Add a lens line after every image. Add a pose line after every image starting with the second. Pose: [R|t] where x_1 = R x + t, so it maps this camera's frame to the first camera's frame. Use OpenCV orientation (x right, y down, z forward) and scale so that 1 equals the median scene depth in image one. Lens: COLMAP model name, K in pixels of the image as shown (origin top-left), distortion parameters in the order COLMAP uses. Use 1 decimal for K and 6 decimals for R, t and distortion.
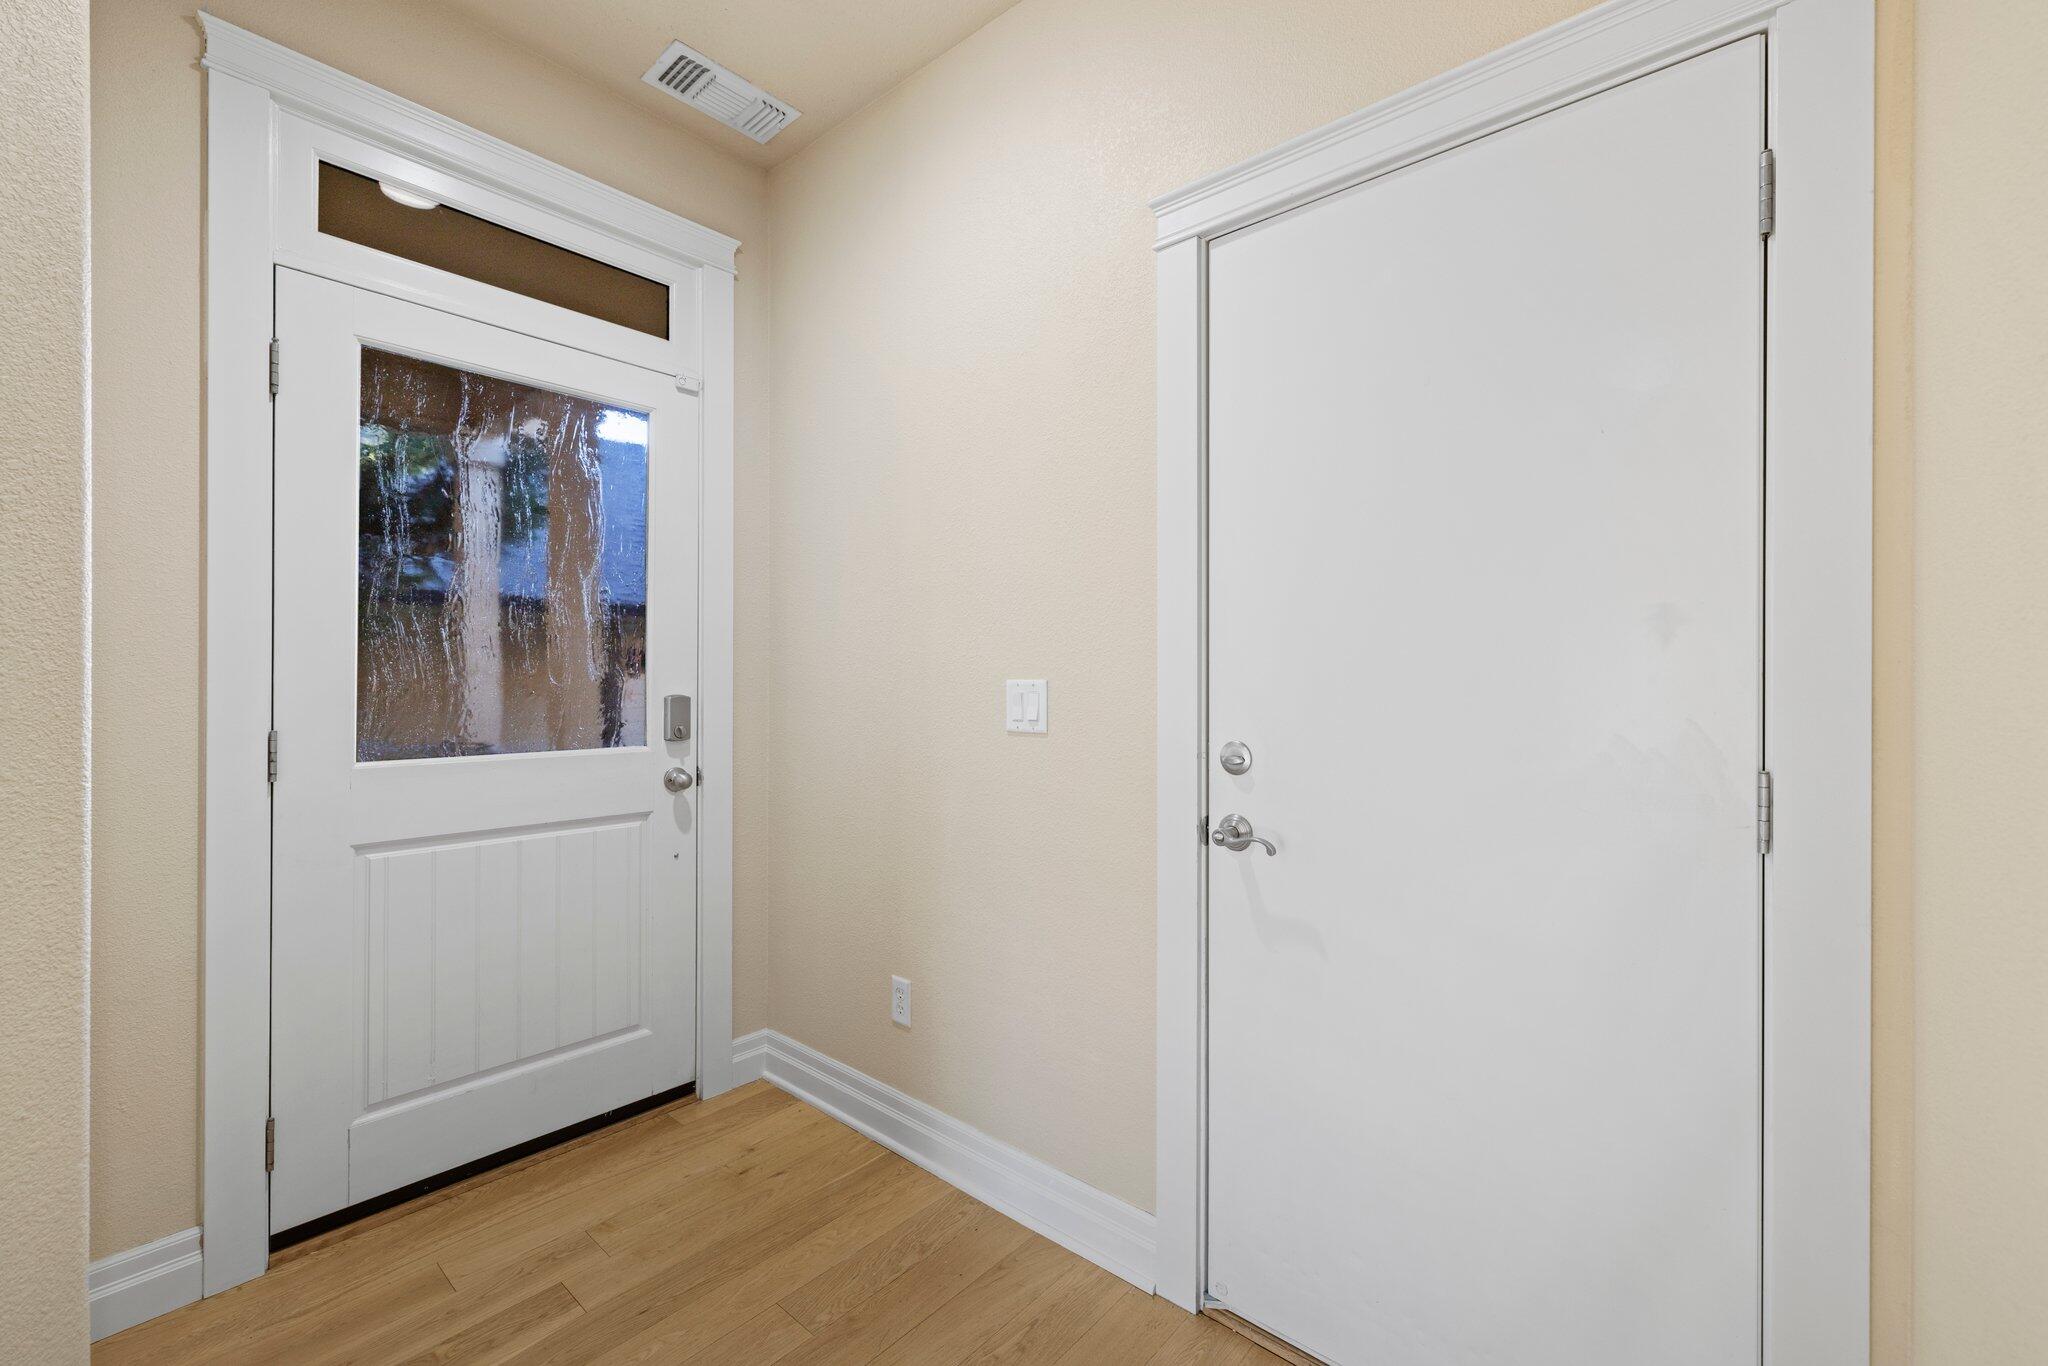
lens RADIAL K [[853.8, 0, 1030.5], [0, 853.8, 678.8], [0, 0, 1]] dist [0.003539, -0.000961]
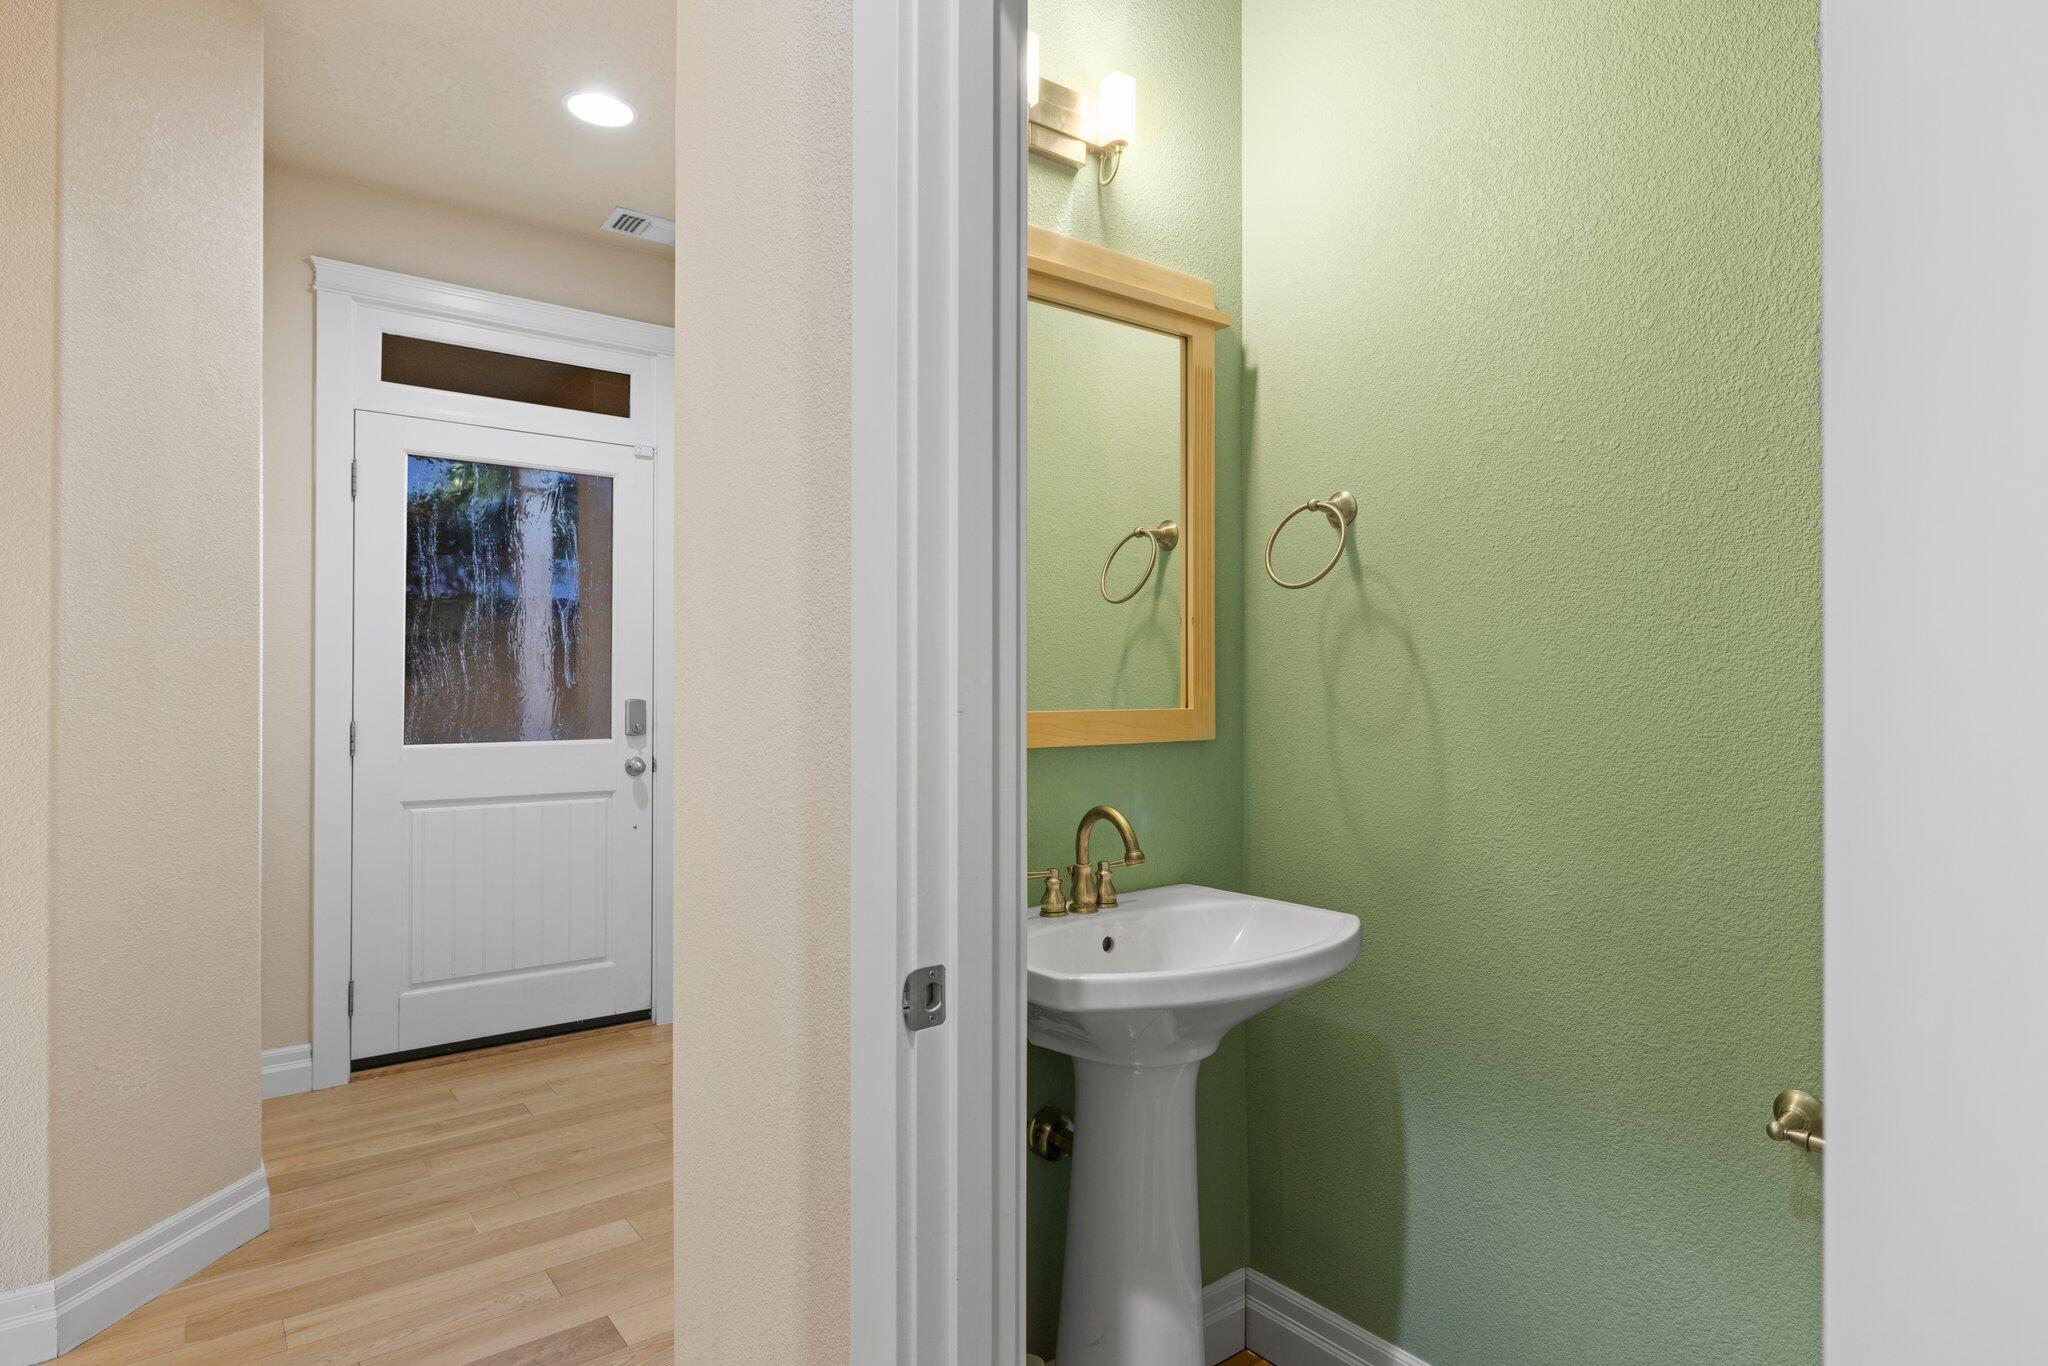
lens RADIAL K [[1092.8, 0, 1024.5], [0, 1092.8, 679.0], [0, 0, 1]] dist [-0.000553, 0.001933]
pose [[0.980260, -0.004601, -0.197661, 0.583813], [0.003220, 0.999968, -0.007310, 0.003801], [0.197689, 0.006529, 0.980243, -0.581510]]
